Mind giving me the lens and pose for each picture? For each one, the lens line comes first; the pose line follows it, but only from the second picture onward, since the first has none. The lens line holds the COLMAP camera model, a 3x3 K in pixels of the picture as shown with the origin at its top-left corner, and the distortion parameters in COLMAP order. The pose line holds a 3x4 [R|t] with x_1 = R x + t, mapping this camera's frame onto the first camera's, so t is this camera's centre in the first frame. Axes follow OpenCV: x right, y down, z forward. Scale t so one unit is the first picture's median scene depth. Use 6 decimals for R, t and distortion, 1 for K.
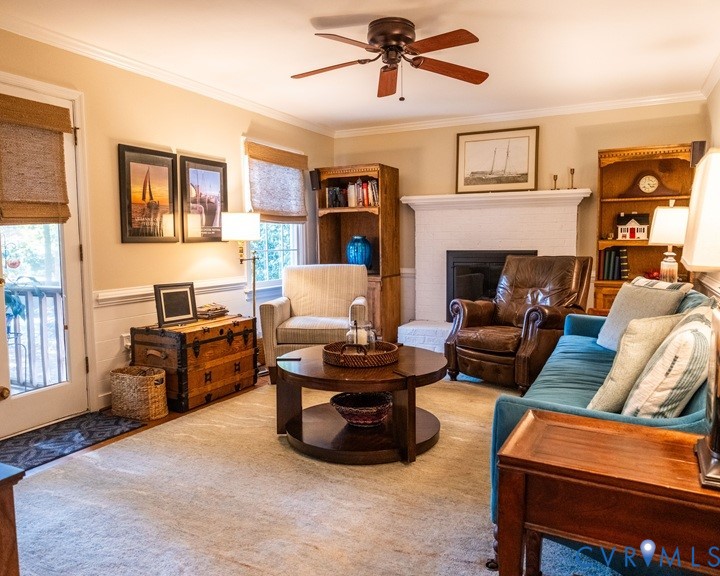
lens RADIAL K [[539.4, 0, 360.2], [0, 539.4, 286.5], [0, 0, 1]] dist [-0.008509, 0.005236]
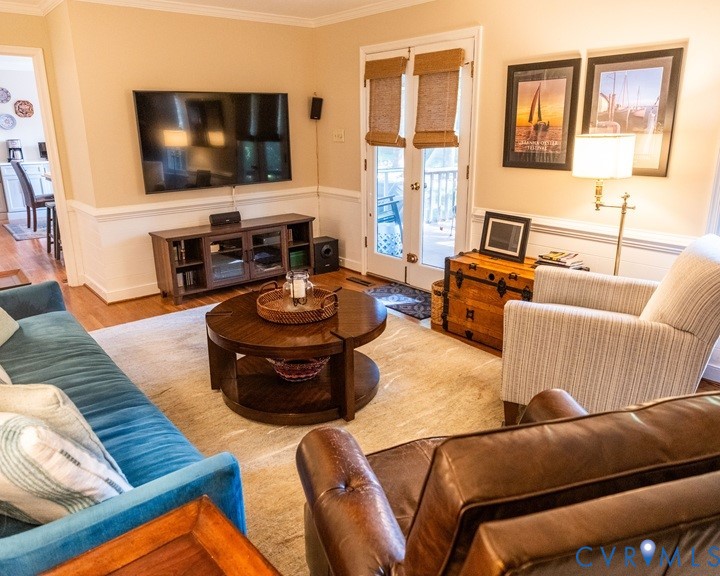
lens RADIAL K [[539.4, 0, 361.9], [0, 539.4, 288.4], [0, 0, 1]] dist [-0.008509, 0.005236]
pose [[-0.393714, 0.276536, -0.876651, 0.608481], [-0.073307, 0.941194, 0.329819, -0.174463], [0.916305, 0.194119, -0.350289, 1.112346]]
